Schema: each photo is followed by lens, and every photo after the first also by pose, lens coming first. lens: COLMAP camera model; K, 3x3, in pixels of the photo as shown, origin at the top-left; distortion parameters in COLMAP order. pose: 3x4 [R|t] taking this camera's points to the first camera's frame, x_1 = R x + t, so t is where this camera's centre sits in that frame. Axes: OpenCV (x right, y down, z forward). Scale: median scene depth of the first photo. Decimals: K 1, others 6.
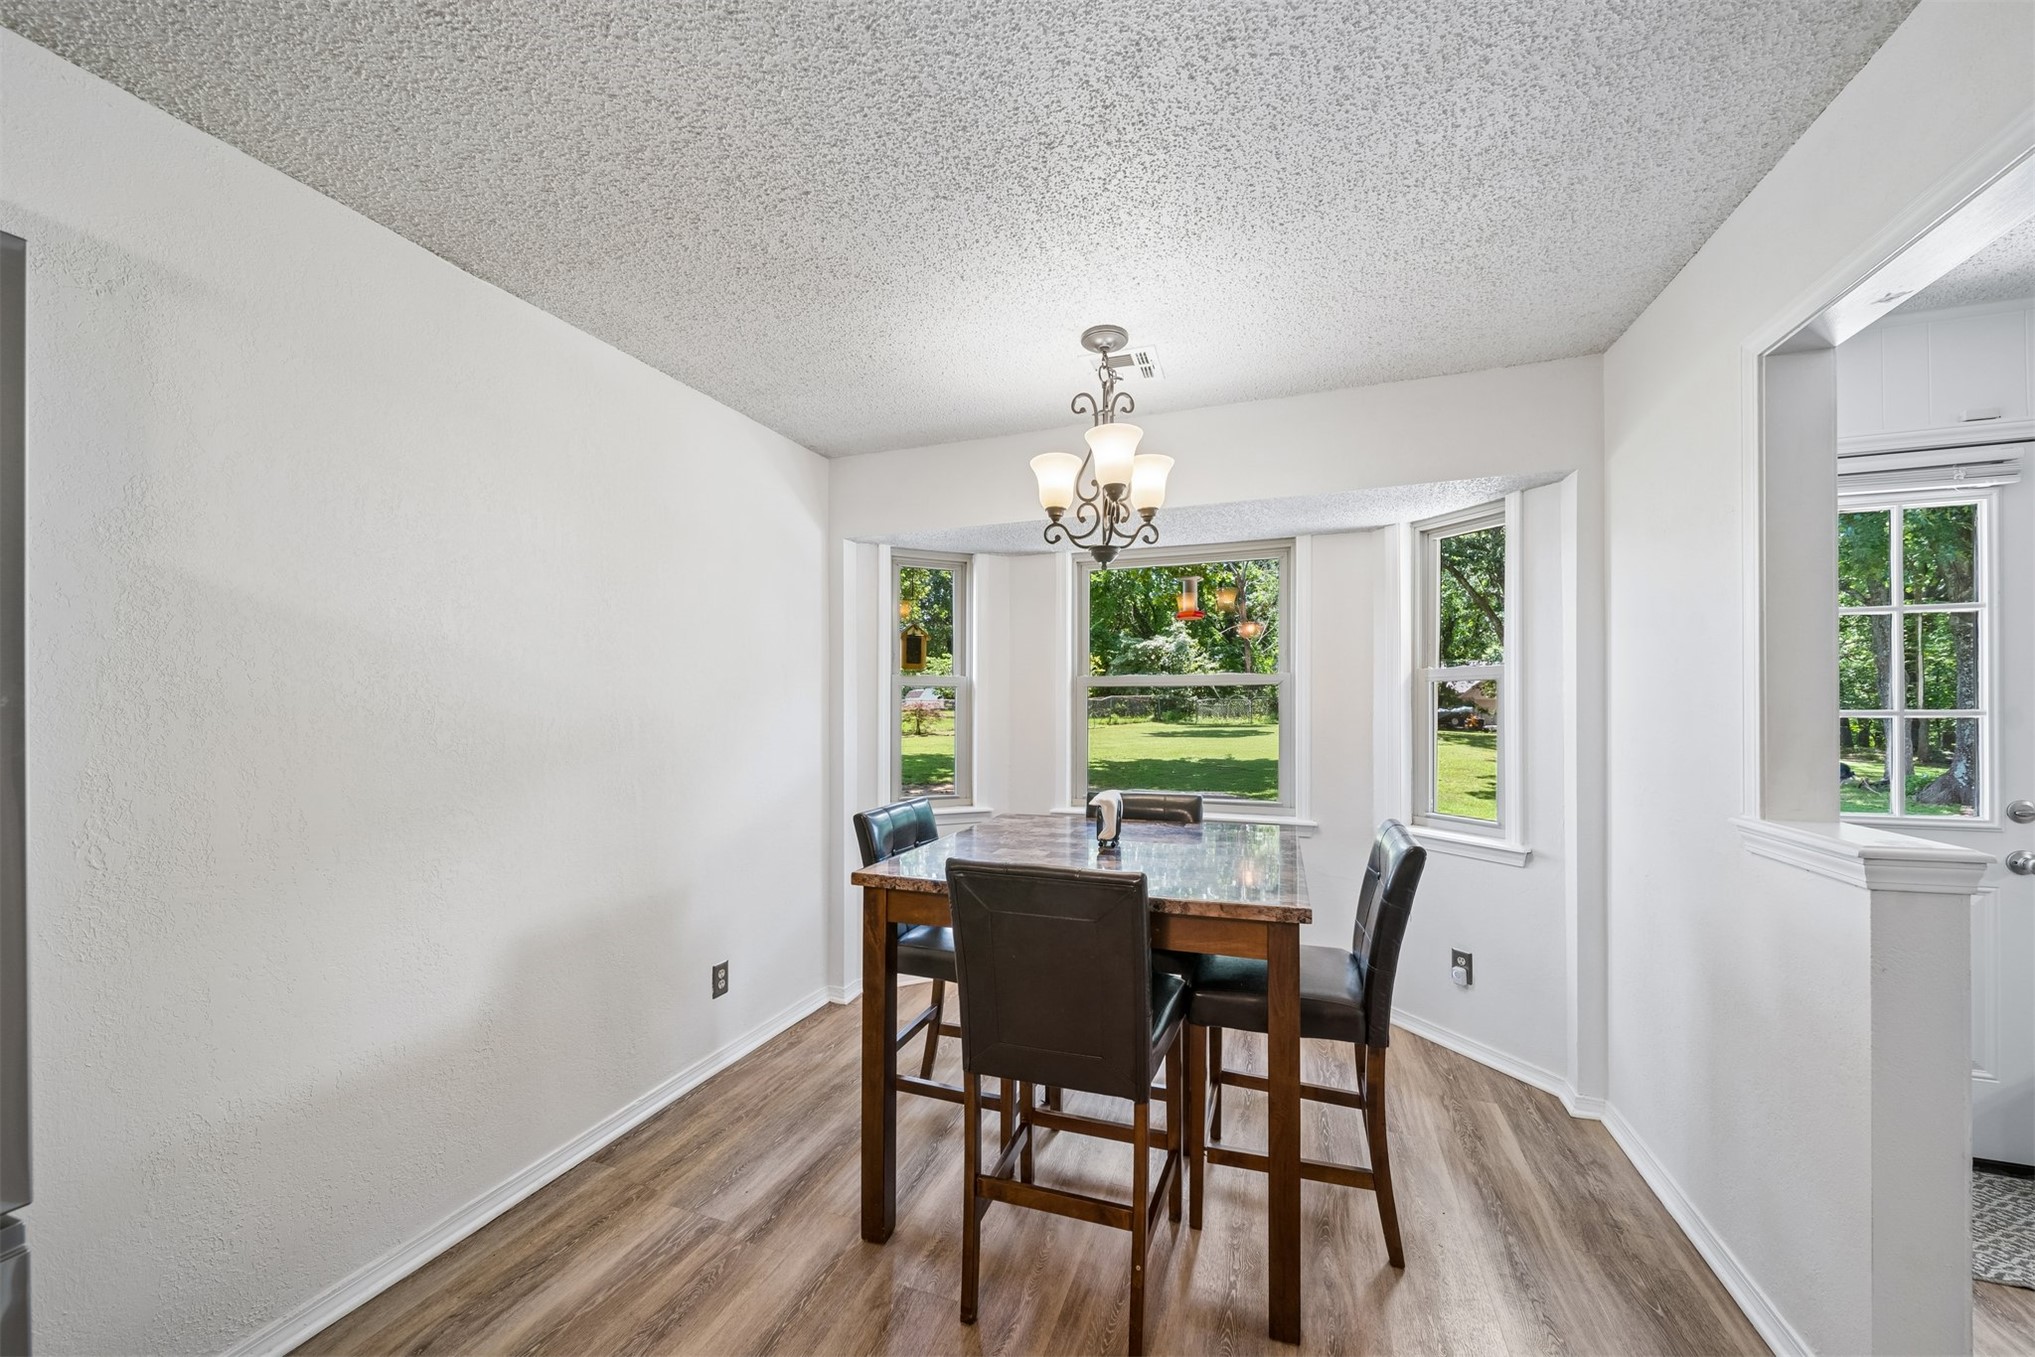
lens RADIAL K [[706.0, 0, 1025.5], [0, 706.0, 693.0], [0, 0, 1]] dist [0.000508, -0.001219]
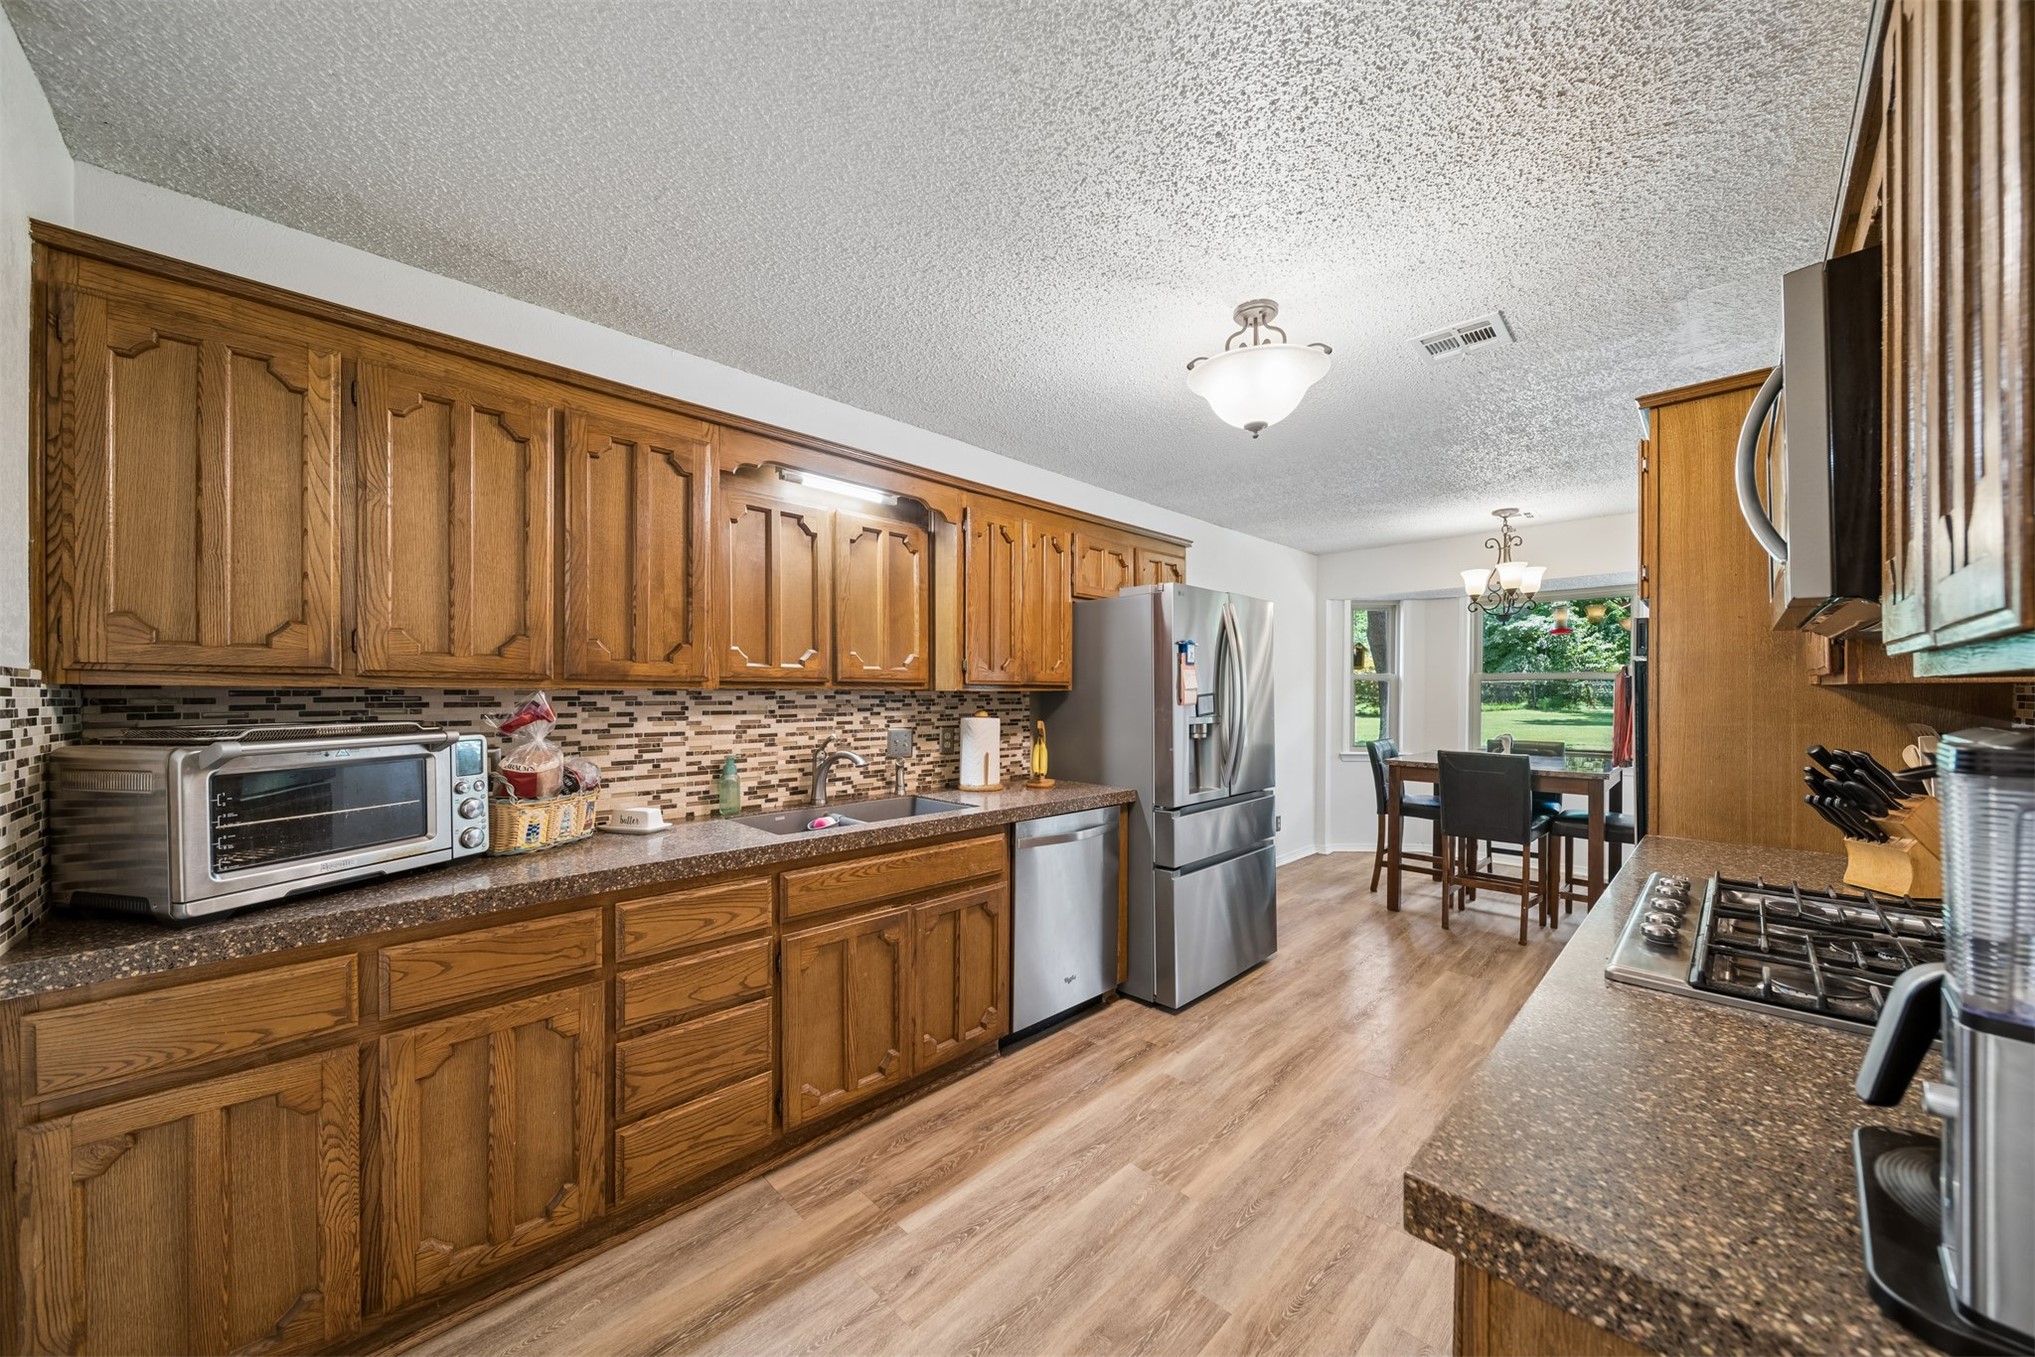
lens RADIAL K [[706.0, 0, 1019.0], [0, 706.0, 681.3], [0, 0, 1]] dist [0.000508, -0.001219]
pose [[0.903252, 0.004865, -0.429082, -0.263925], [-0.001285, 0.999962, 0.008632, -0.027291], [0.429108, -0.007245, 0.903224, -1.377497]]
